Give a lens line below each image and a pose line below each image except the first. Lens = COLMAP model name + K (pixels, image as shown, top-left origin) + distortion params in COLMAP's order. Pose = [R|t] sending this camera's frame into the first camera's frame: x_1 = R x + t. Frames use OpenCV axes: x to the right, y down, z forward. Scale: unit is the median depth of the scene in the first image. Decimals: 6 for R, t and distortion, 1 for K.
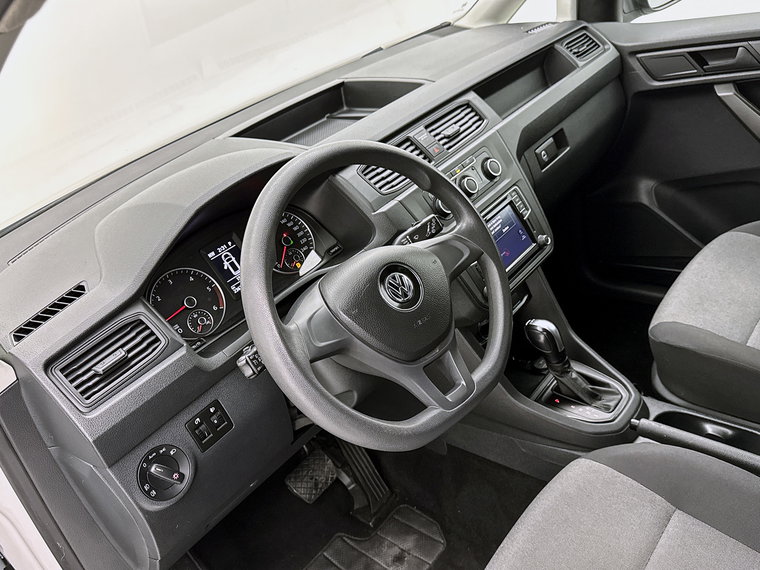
lens RADIAL K [[661.2, 0, 380.0], [0, 661.2, 285.0], [0, 0, 1]] dist [0.169898, -0.433701]
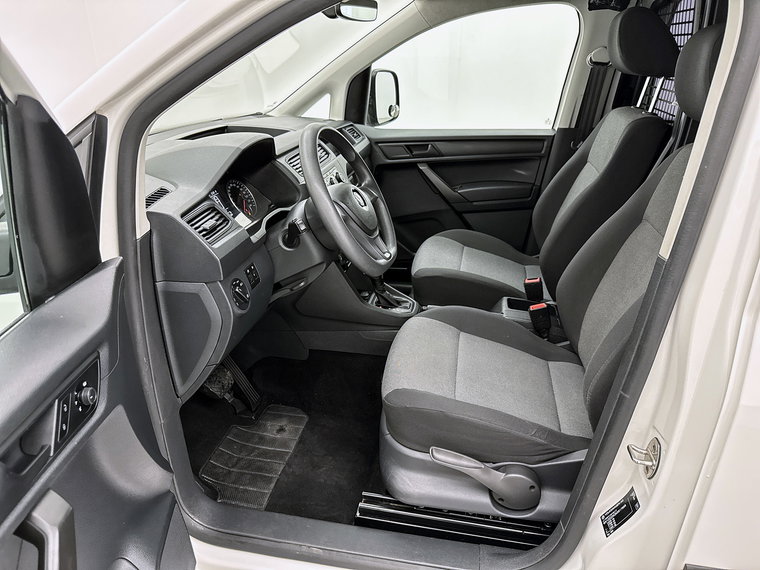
lens RADIAL K [[534.9, 0, 380.0], [0, 534.9, 285.0], [0, 0, 1]] dist [0.088223, -0.164780]
pose [[0.845383, 0.017114, 0.533886, -0.479277], [0.073895, 0.986130, -0.148620, 0.312055], [-0.529024, 0.165093, 0.832393, -0.193401]]
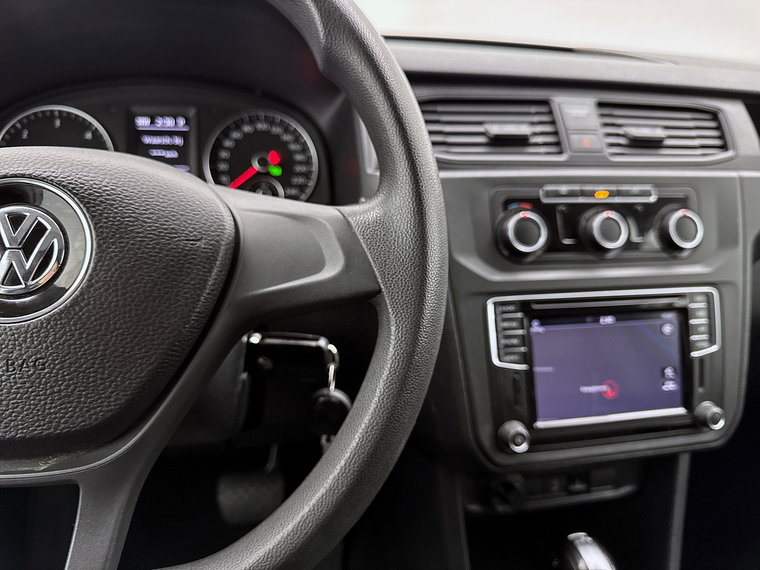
lens RADIAL K [[534.9, 0, 380.0], [0, 534.9, 285.0], [0, 0, 1]] dist [0.088223, -0.164780]
pose [[0.747393, 0.499304, -0.438292, 0.187129], [-0.507870, 0.854685, 0.107619, -0.067357], [0.428336, 0.142161, 0.892367, 0.530073]]
